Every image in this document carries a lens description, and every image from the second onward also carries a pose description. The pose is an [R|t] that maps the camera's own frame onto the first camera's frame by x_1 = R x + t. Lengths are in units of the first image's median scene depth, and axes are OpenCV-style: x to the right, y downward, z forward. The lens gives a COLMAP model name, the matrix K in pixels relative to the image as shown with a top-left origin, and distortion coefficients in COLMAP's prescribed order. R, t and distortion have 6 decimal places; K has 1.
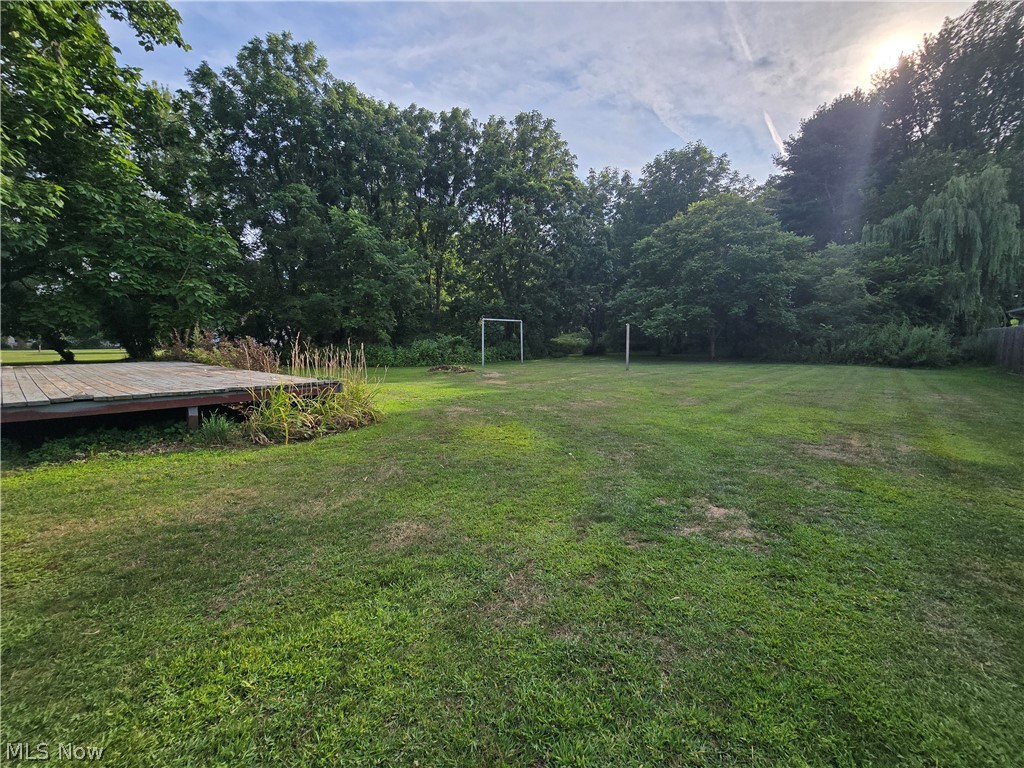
lens RADIAL K [[417.2, 0, 514.3], [0, 417.2, 381.9], [0, 0, 1]] dist [-0.003885, -0.000304]
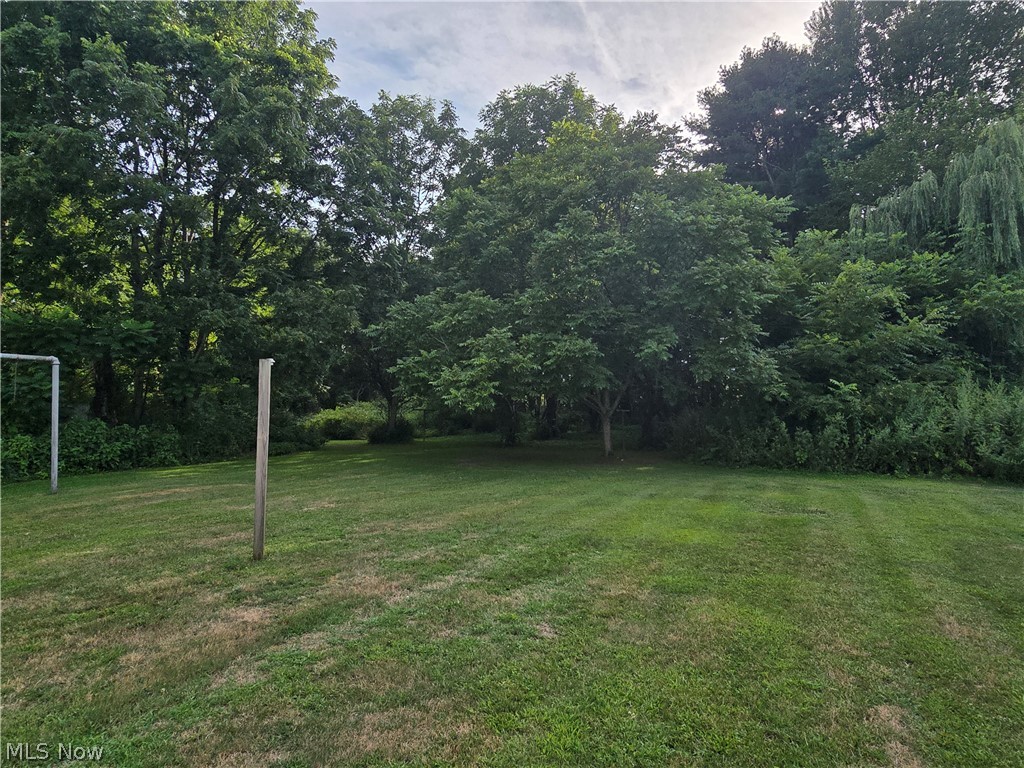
lens RADIAL K [[417.2, 0, 514.3], [0, 417.2, 381.9], [0, 0, 1]] dist [-0.003885, -0.000304]
pose [[0.966937, 0.022331, 0.254034, 0.280911], [0.020269, 0.986277, -0.163848, -0.068649], [-0.254207, 0.163580, 0.953216, 0.618088]]
